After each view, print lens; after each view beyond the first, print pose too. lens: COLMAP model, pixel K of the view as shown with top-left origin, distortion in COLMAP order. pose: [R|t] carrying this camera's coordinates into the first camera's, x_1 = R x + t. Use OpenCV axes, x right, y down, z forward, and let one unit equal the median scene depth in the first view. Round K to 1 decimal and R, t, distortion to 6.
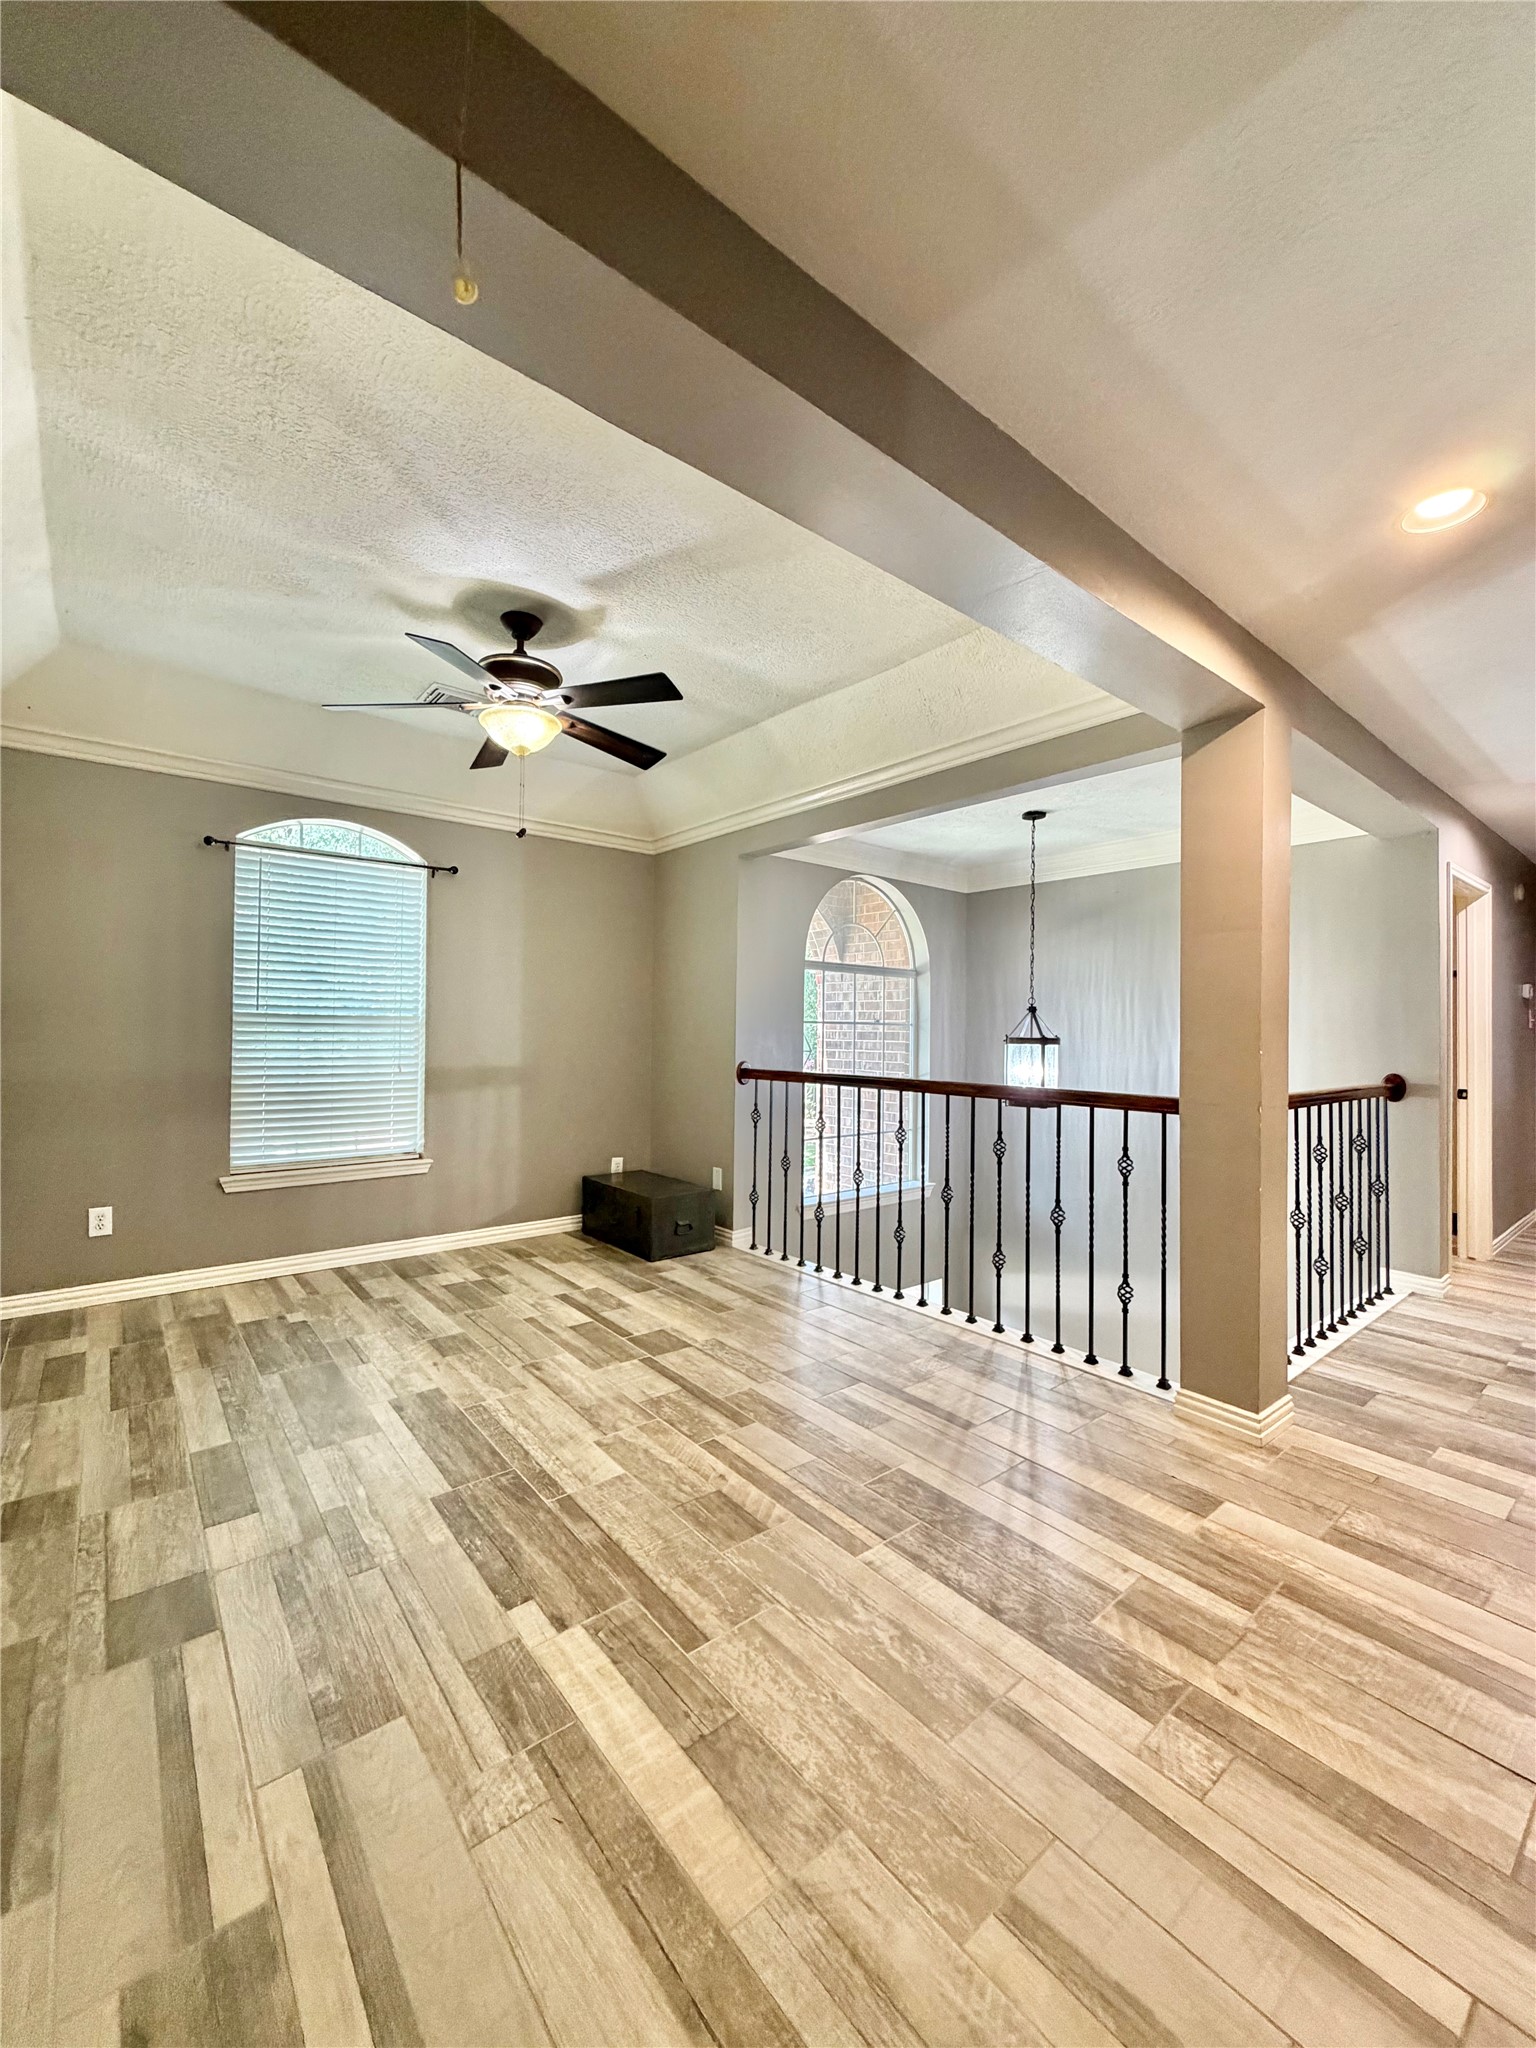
lens RADIAL K [[817.9, 0, 762.0], [0, 817.9, 1020.0], [0, 0, 1]] dist [0.000476, -0.000242]
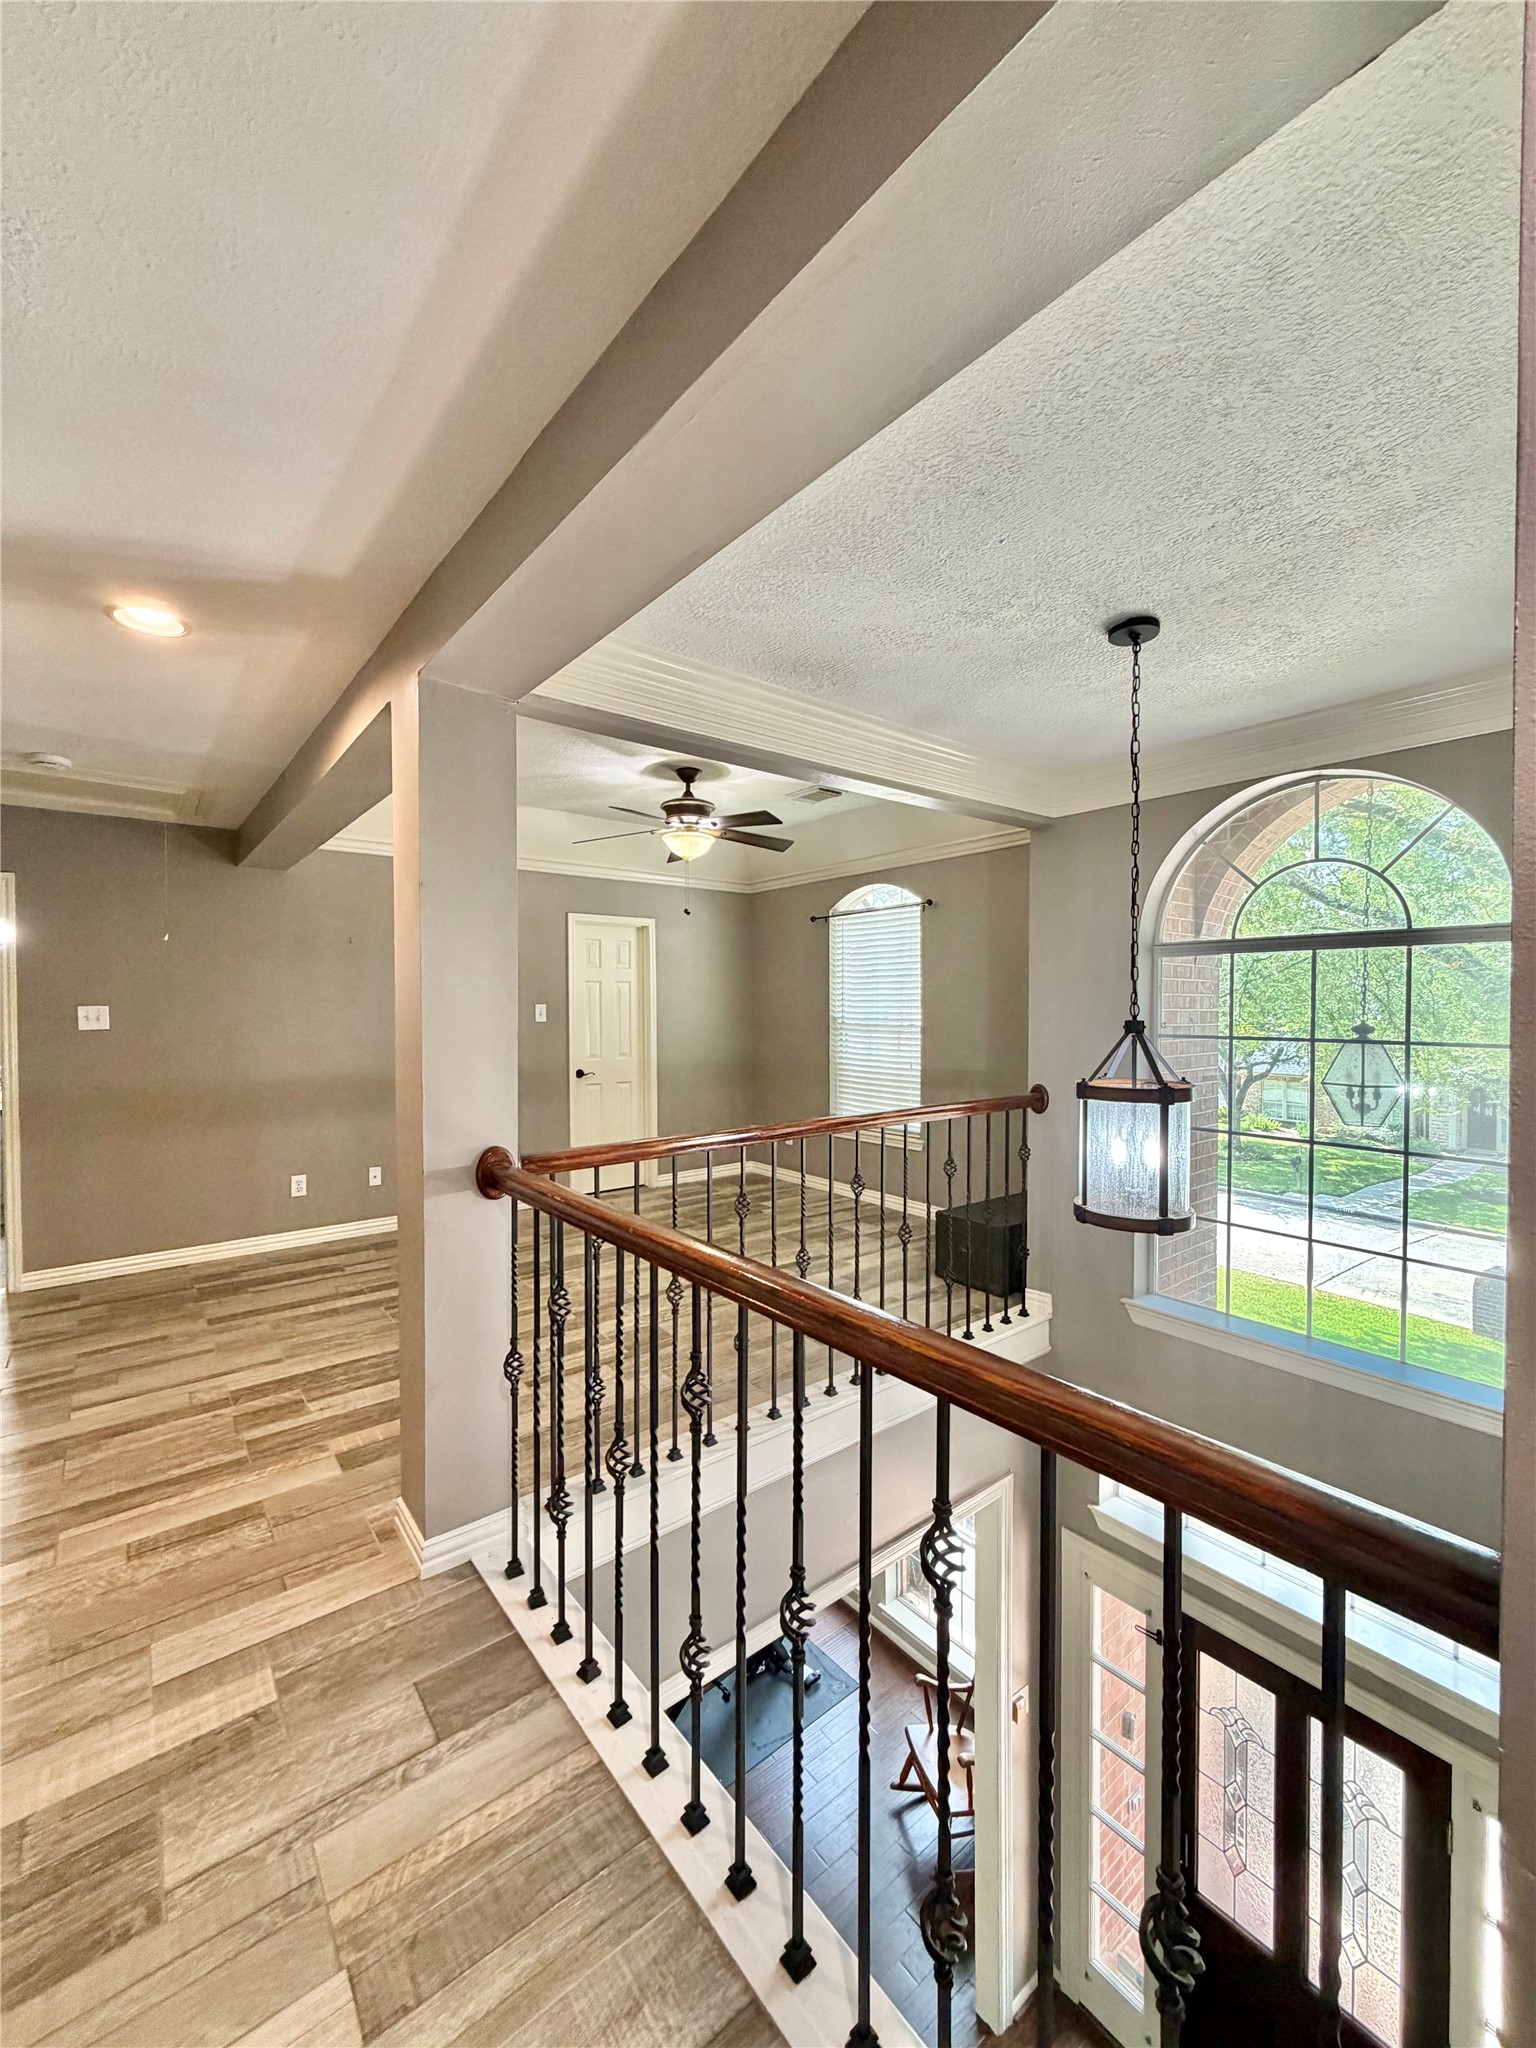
lens RADIAL K [[817.9, 0, 762.0], [0, 817.9, 1020.0], [0, 0, 1]] dist [0.000476, -0.000242]
pose [[-0.013226, 0.005686, -0.999896, 1.845550], [0.013586, 0.999893, 0.005506, -0.051165], [0.999820, -0.013512, -0.013302, 1.745651]]
